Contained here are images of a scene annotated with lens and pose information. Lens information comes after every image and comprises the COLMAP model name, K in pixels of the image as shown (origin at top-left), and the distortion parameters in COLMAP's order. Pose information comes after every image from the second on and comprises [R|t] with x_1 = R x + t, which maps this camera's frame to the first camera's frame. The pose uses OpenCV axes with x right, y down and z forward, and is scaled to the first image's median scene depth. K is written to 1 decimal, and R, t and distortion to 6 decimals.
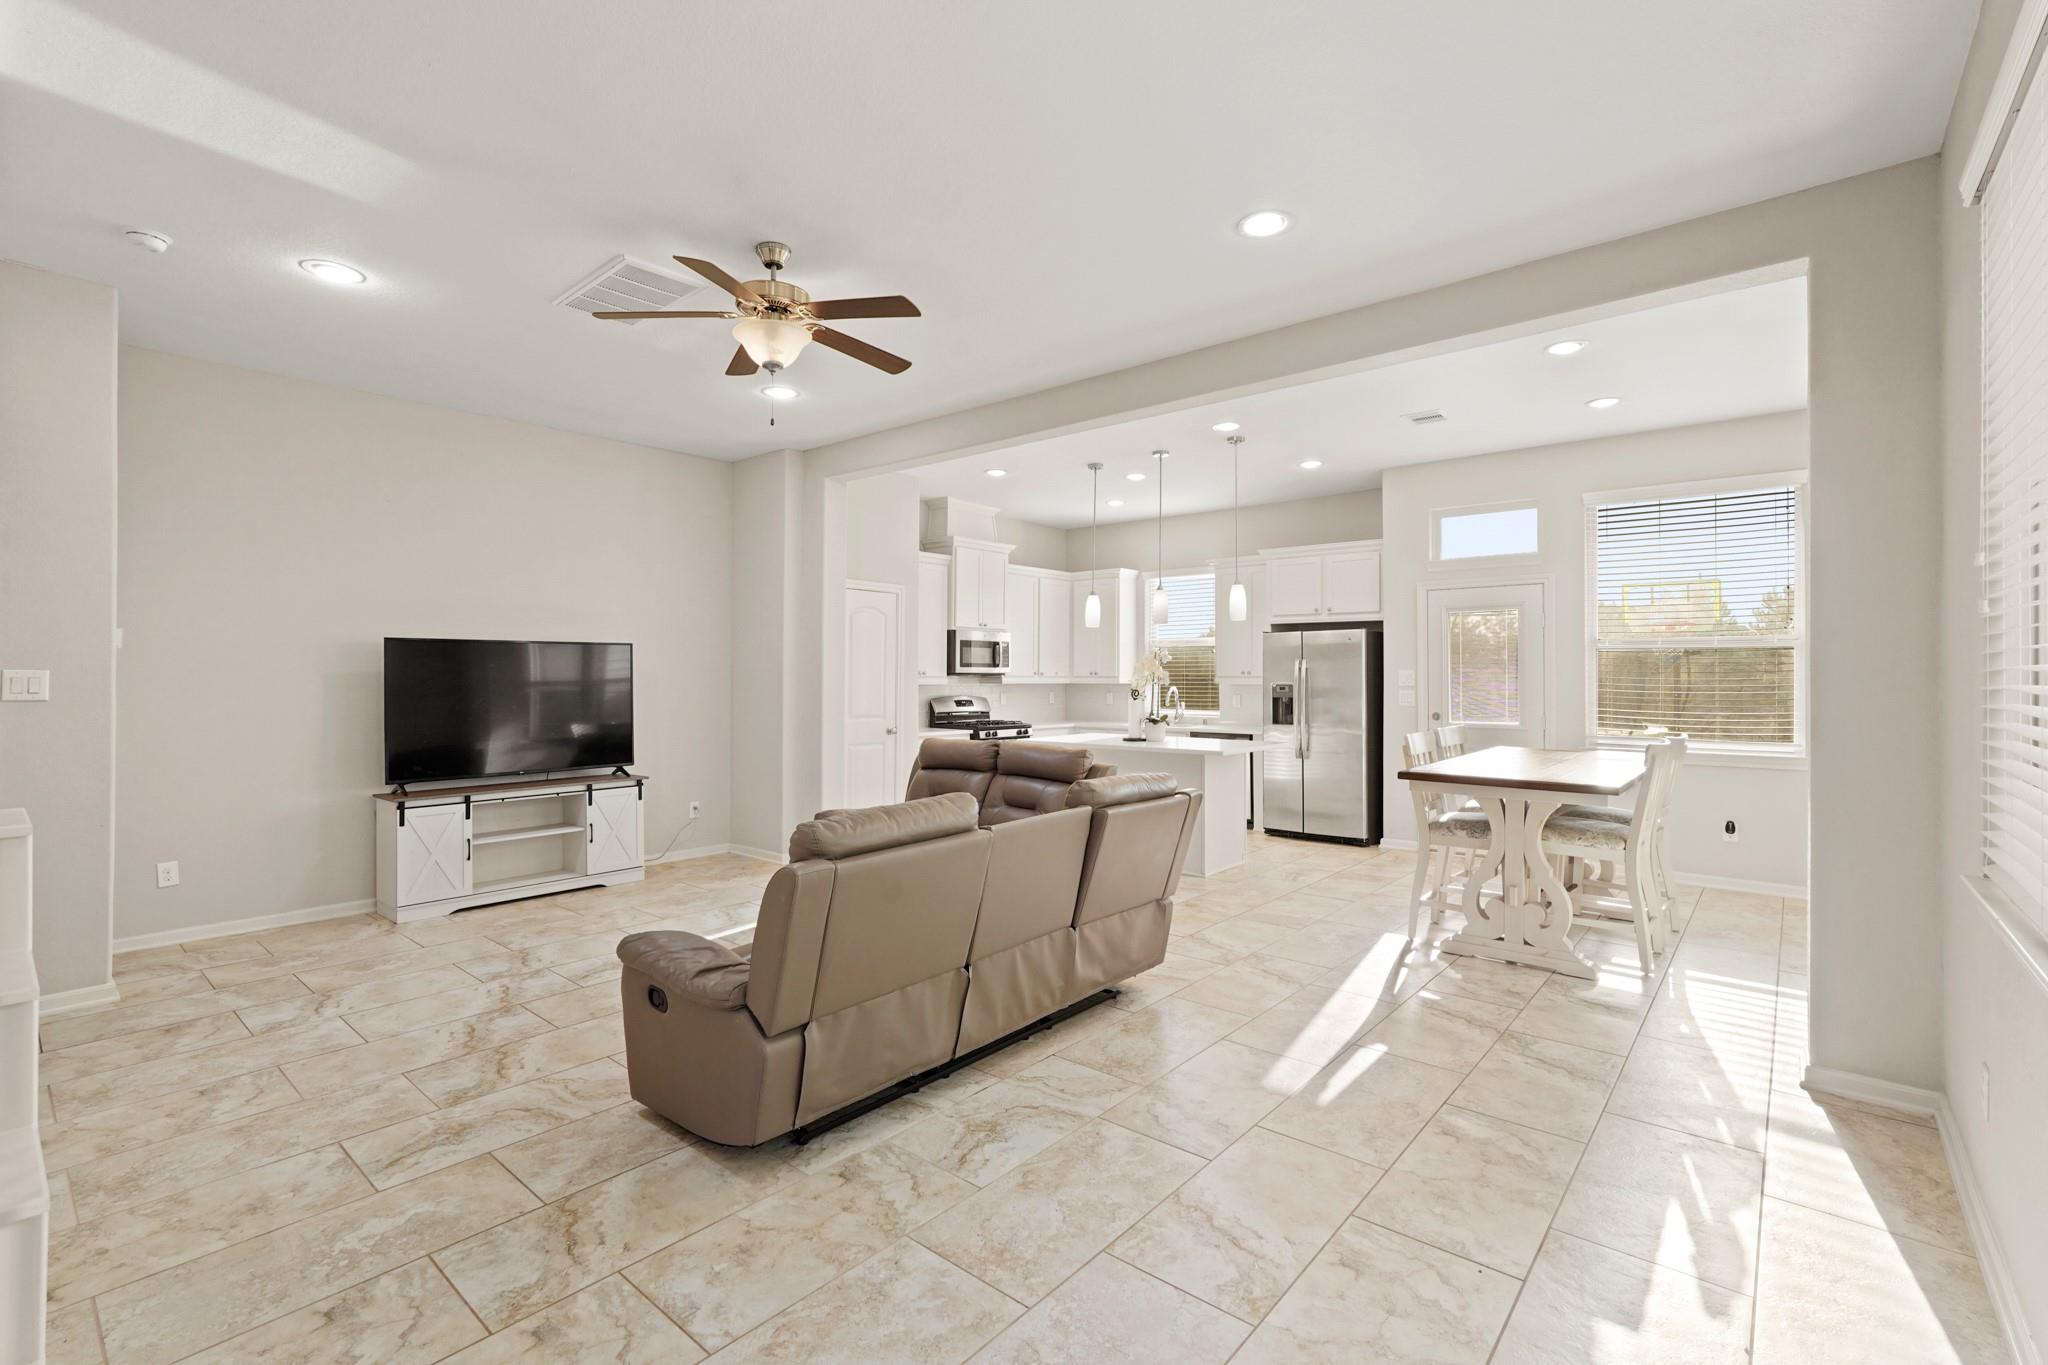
lens RADIAL K [[916.2, 0, 1023.6], [0, 916.2, 669.3], [0, 0, 1]] dist [-0.013516, 0.000526]
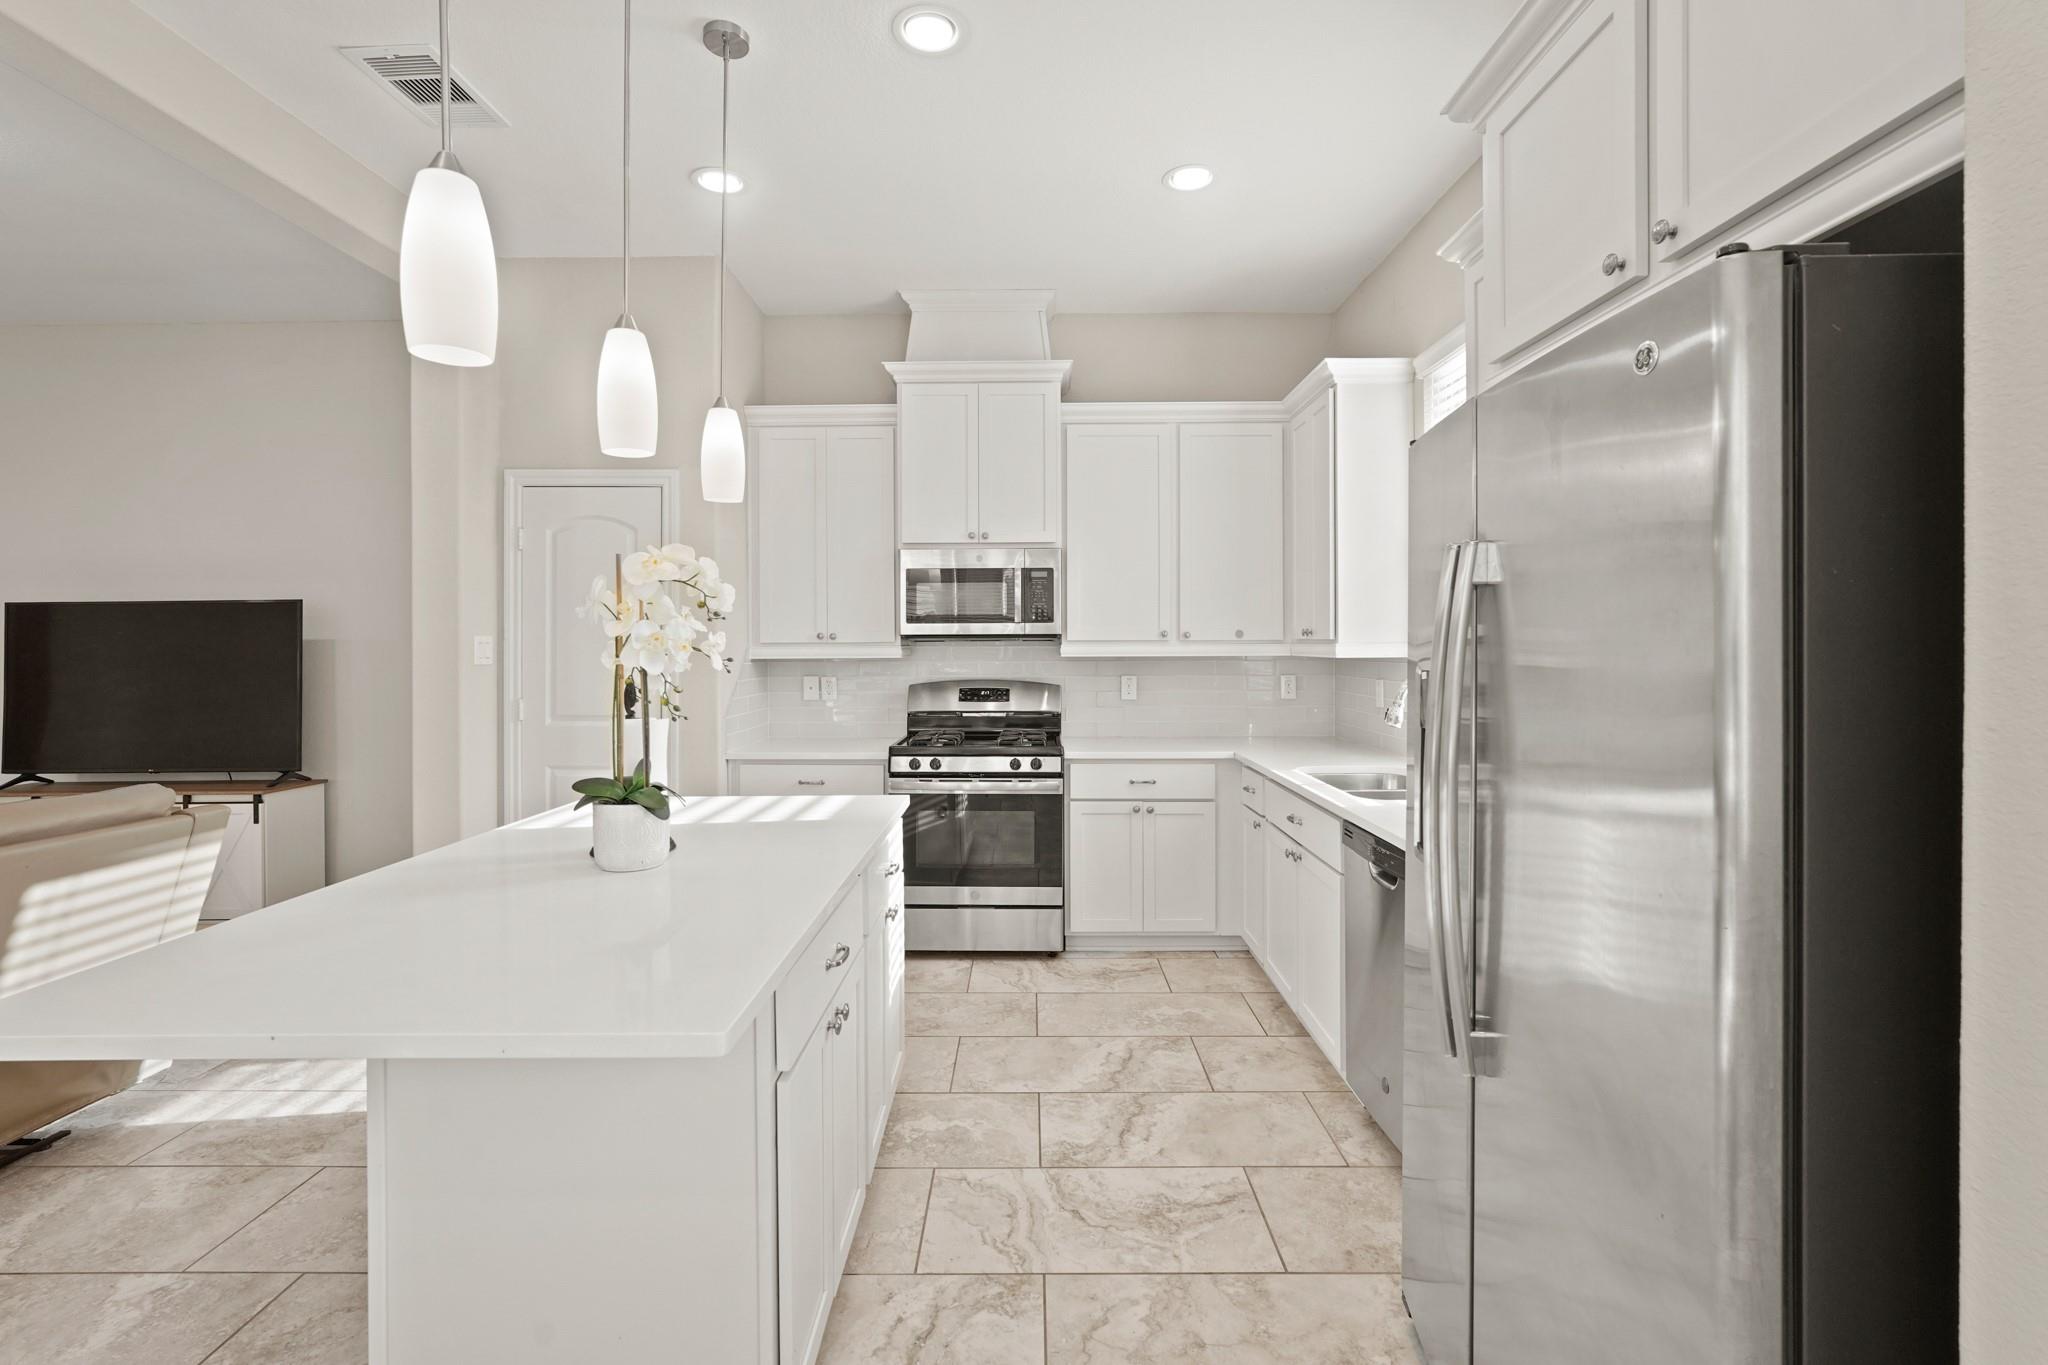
lens RADIAL K [[924.5, 0, 1047.3], [0, 924.5, 649.6], [0, 0, 1]] dist [0.002523, 0.000294]
pose [[0.660487, -0.005574, -0.750817, 0.440804], [0.013387, 0.999901, 0.004353, 0.013001], [0.750718, -0.012926, 0.660496, 0.886110]]
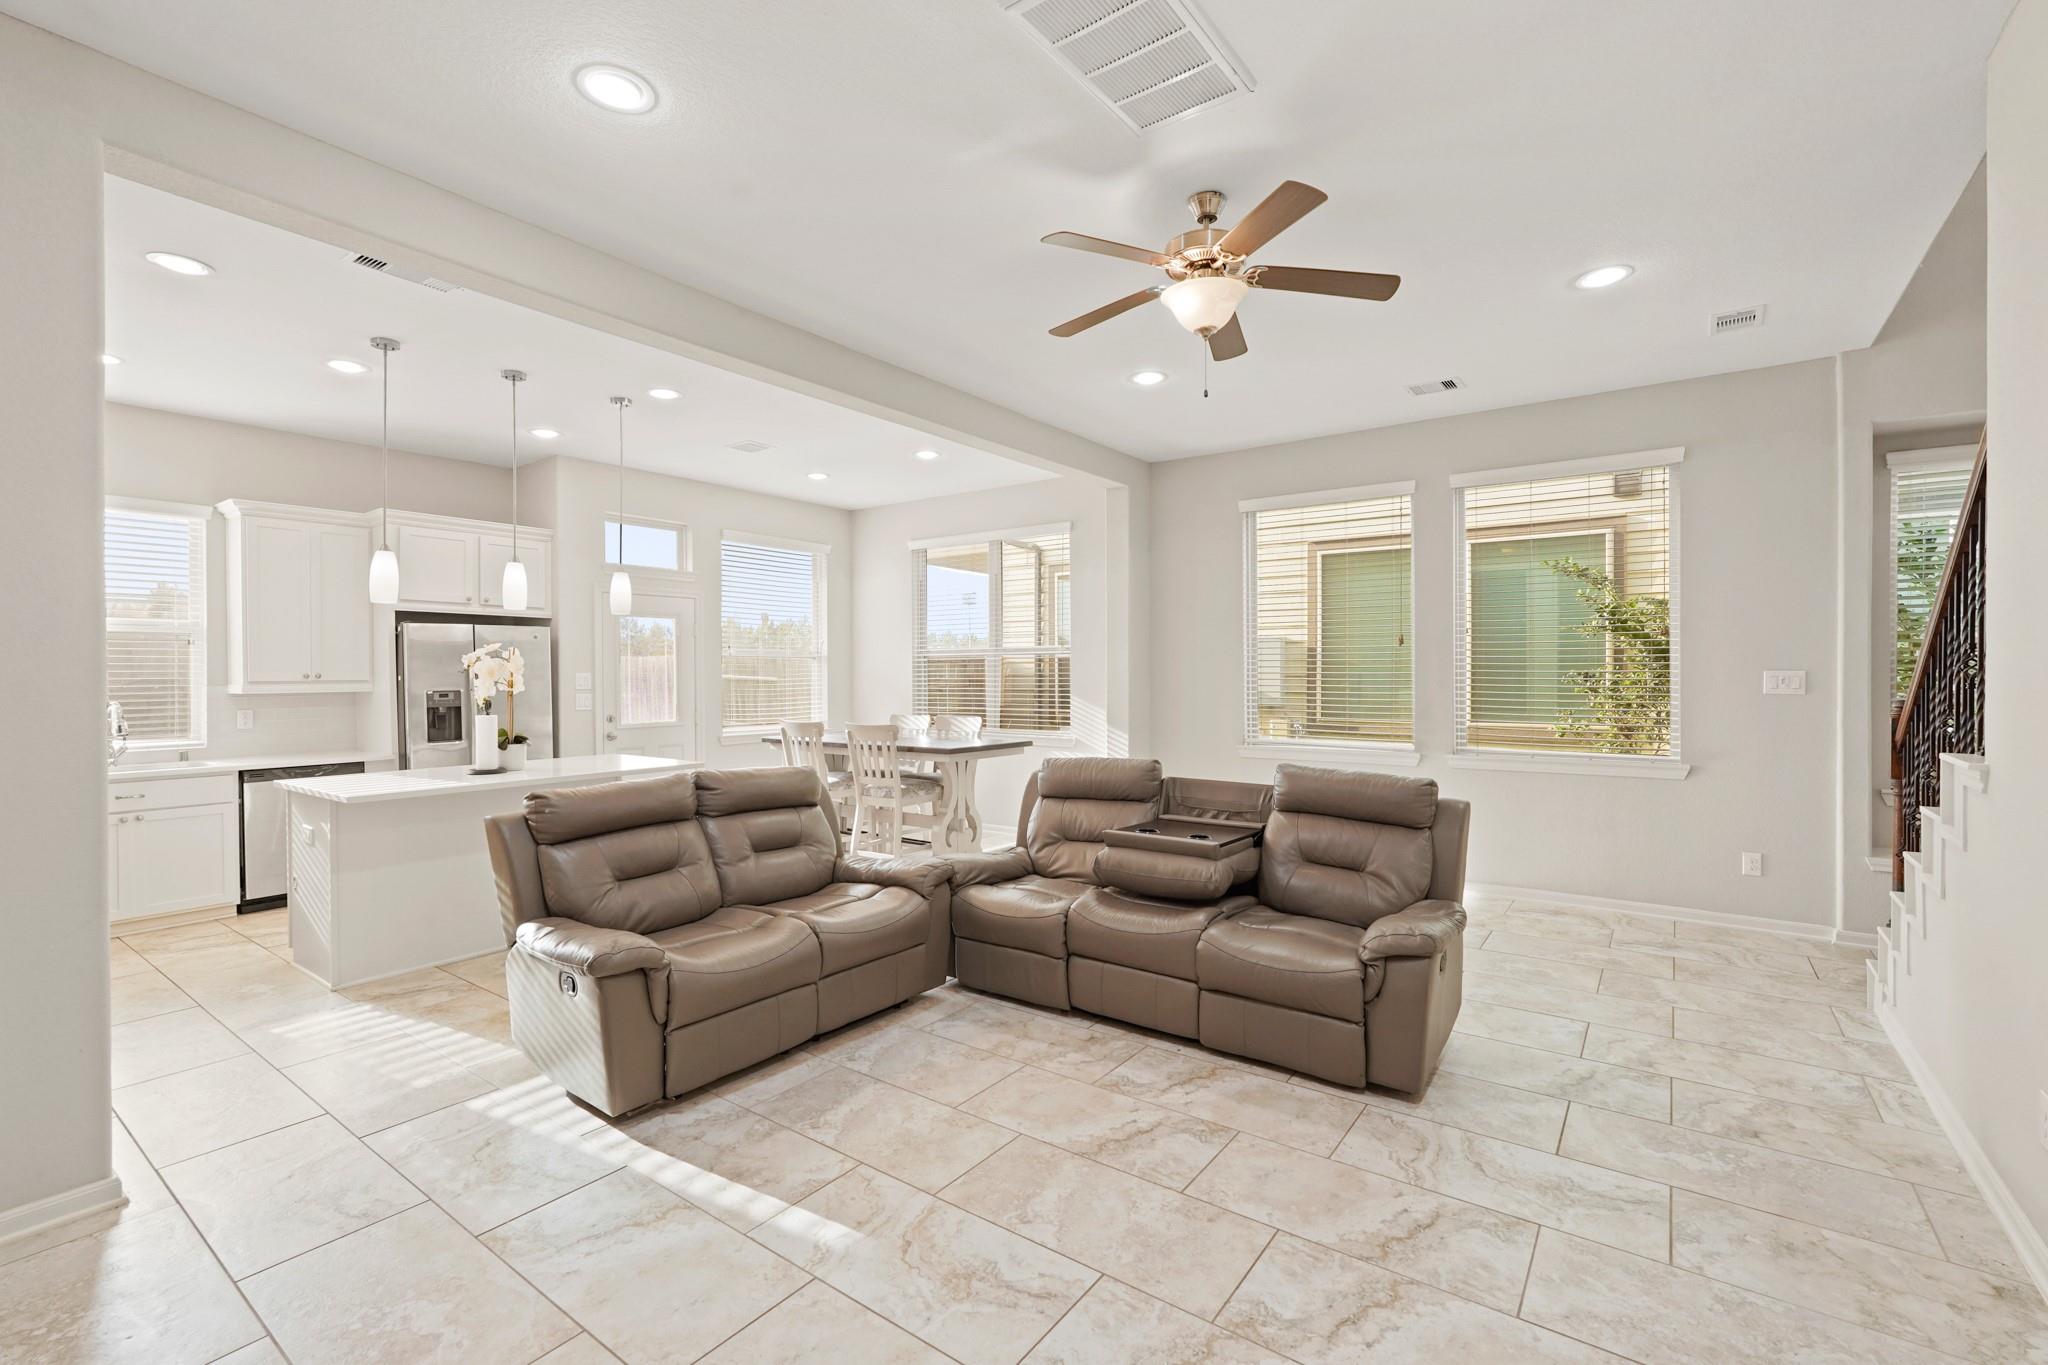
lens RADIAL K [[892.4, 0, 1029.6], [0, 892.4, 682.9], [0, 0, 1]] dist [-0.006499, 0.000186]
pose [[-0.085042, -0.009640, 0.996331, -0.575519], [-0.004623, 0.999946, 0.009281, 0.000869], [-0.996367, -0.003816, -0.085082, 0.633186]]
